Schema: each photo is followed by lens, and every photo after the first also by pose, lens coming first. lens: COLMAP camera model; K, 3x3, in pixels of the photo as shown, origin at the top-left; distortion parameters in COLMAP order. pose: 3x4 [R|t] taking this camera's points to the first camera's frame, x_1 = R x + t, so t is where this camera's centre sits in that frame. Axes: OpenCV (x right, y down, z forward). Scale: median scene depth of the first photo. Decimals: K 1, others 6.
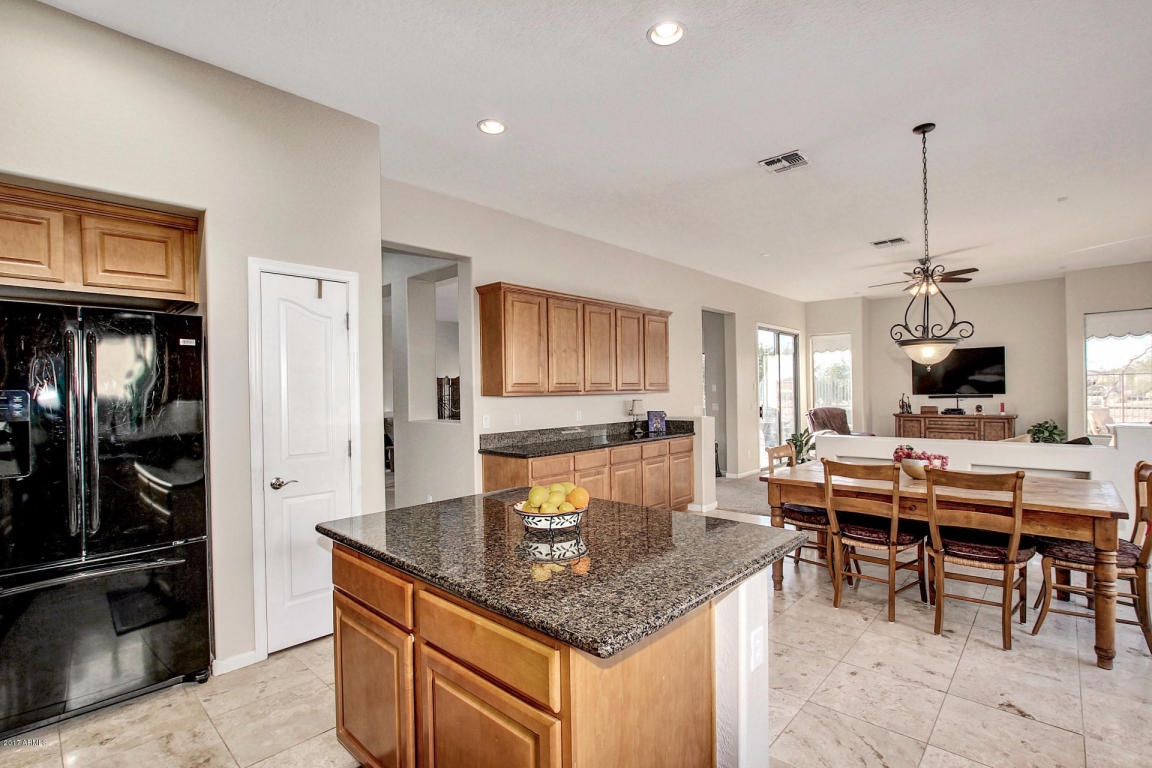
lens RADIAL K [[533.0, 0, 577.1], [0, 533.0, 393.3], [0, 0, 1]] dist [-0.027474, 0.000607]
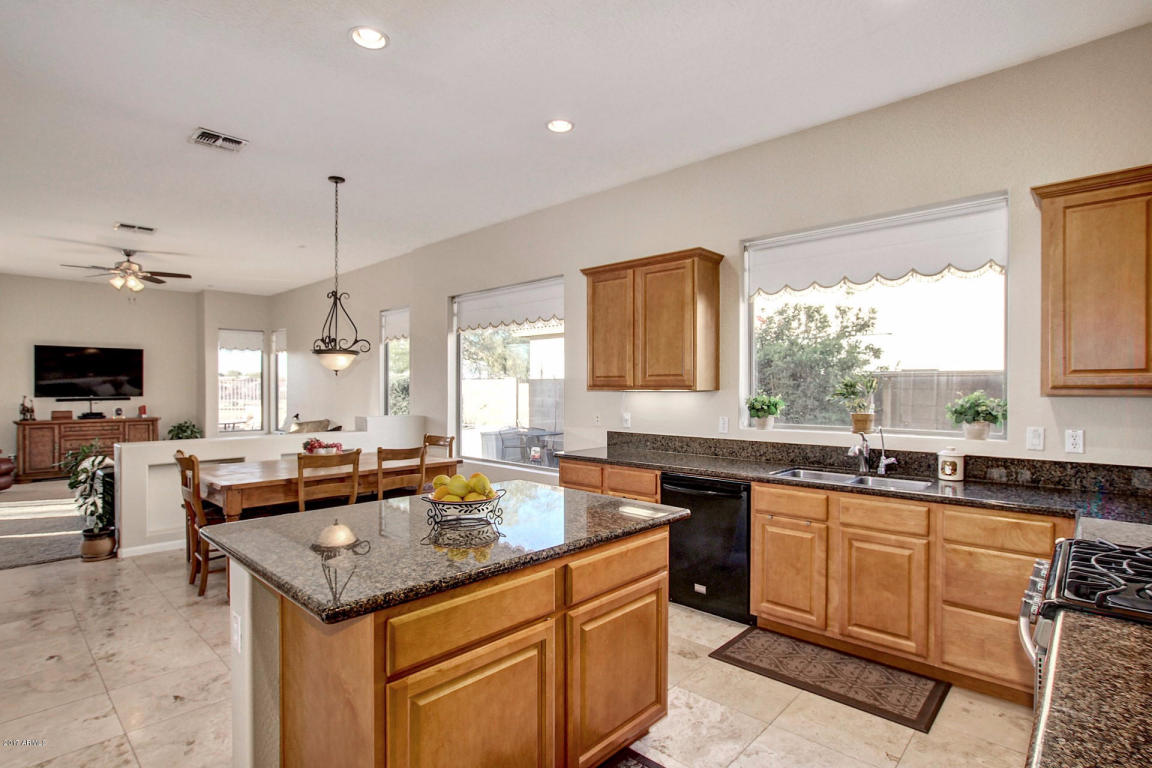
lens RADIAL K [[570.9, 0, 574.9], [0, 570.9, 386.8], [0, 0, 1]] dist [-0.038112, 0.011495]
pose [[0.003464, 0.015854, 0.999868, -0.357744], [0.003427, 0.999868, -0.015866, 0.003830], [-0.999988, 0.003481, 0.003409, 0.233871]]
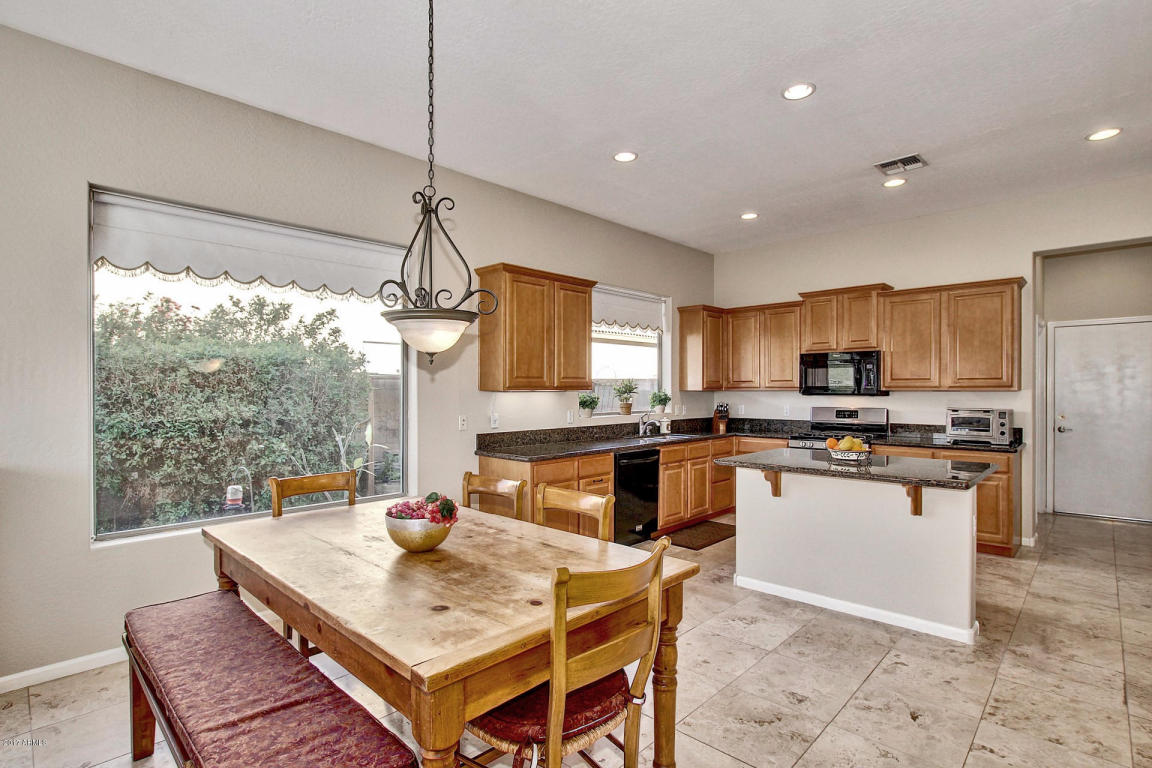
lens RADIAL K [[570.9, 0, 574.9], [0, 570.9, 386.8], [0, 0, 1]] dist [-0.038112, 0.011495]
pose [[-0.999764, 0.019472, 0.009670, 0.260003], [0.019468, 0.999810, -0.000412, -0.006131], [-0.009676, -0.000224, -0.999953, 0.893795]]
